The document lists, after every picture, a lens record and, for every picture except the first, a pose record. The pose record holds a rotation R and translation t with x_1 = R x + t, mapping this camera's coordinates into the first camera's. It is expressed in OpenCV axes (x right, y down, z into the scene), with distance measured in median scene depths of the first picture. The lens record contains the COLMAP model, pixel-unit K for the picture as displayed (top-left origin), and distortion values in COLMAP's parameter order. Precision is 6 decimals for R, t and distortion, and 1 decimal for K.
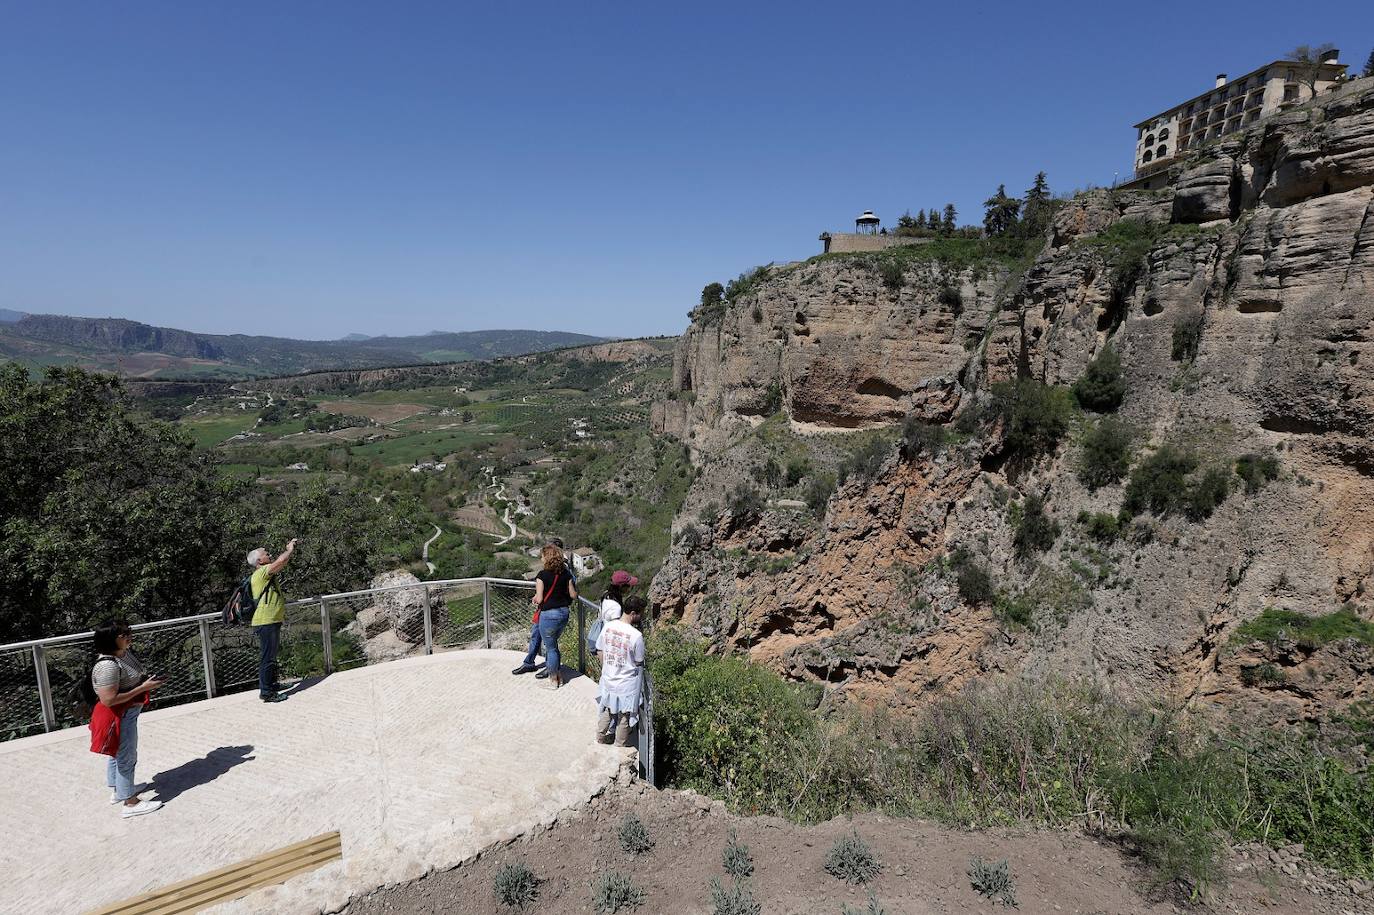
lens RADIAL K [[631.1, 0, 689.1], [0, 631.1, 458.6], [0, 0, 1]] dist [-0.000325, 0.001112]
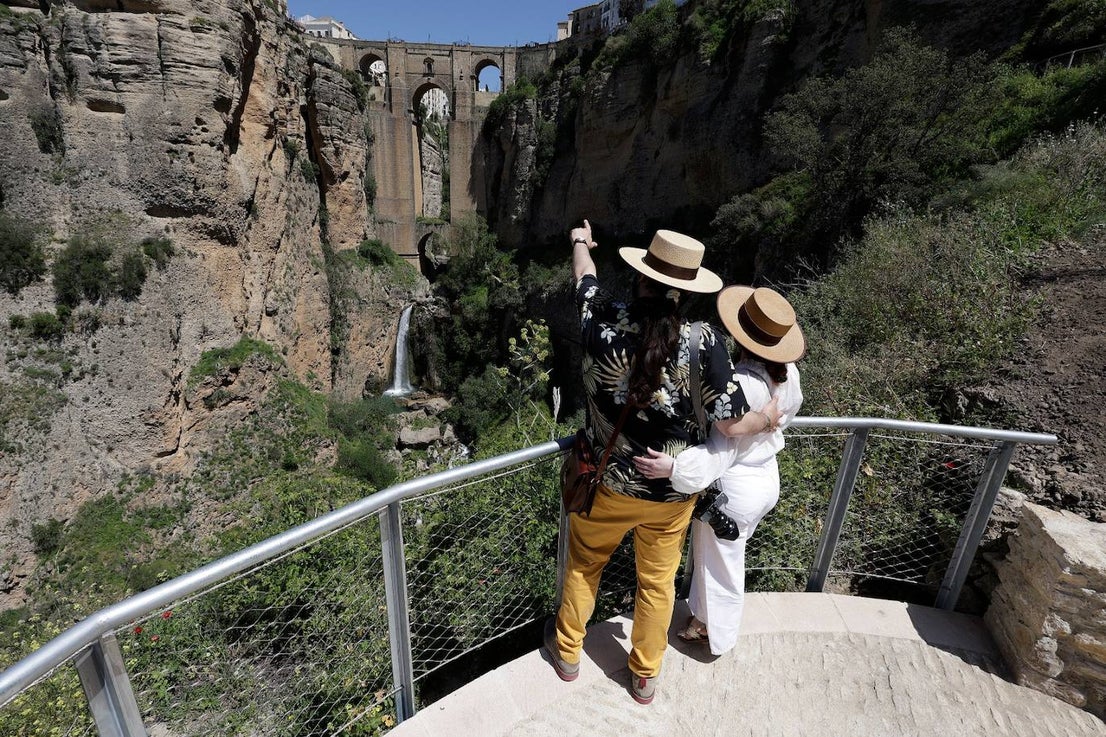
lens RADIAL K [[509.2, 0, 554.0], [0, 509.2, 370.2], [0, 0, 1]] dist [0.001758, 0.000860]
pose [[0.131193, -0.338219, 0.931878, -0.021752], [0.119410, 0.938550, 0.323830, 0.006833], [-0.984139, 0.068791, 0.163518, 0.064808]]
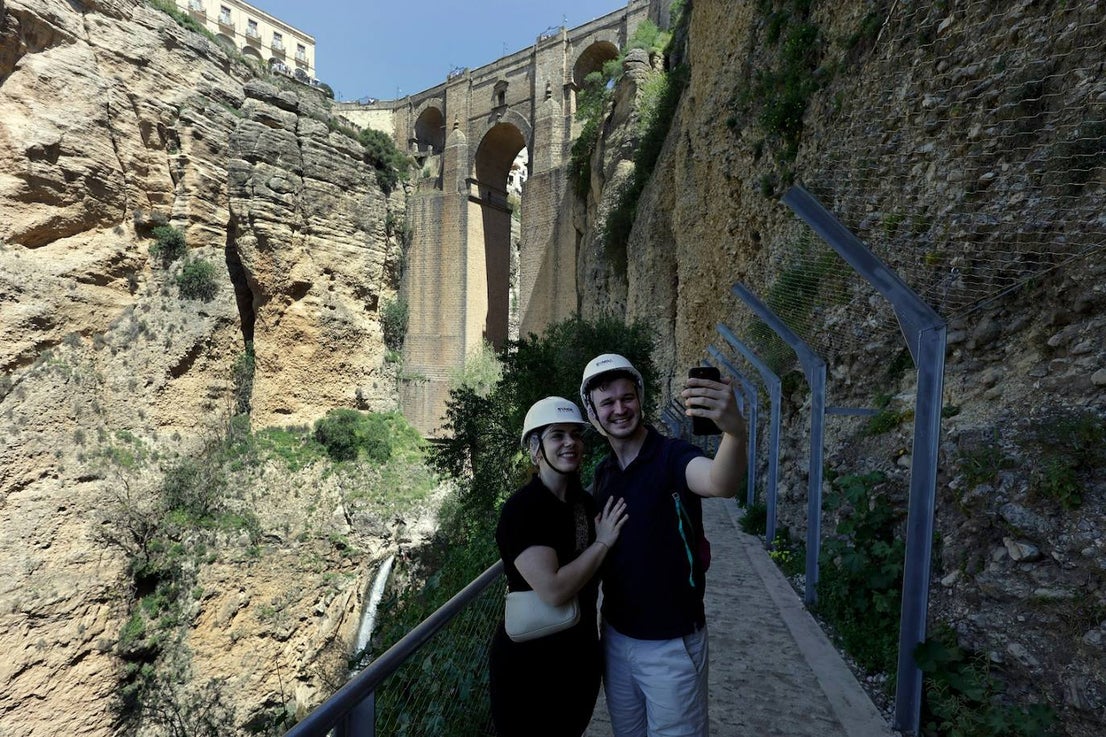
lens RADIAL K [[522.2, 0, 553.6], [0, 522.2, 374.1], [0, 0, 1]] dist [0.000525, 0.001179]
pose [[0.666600, -0.030133, 0.744807, 1.082068], [0.111751, 0.991930, -0.059886, 0.098578], [-0.736992, 0.123152, 0.664588, 0.061518]]
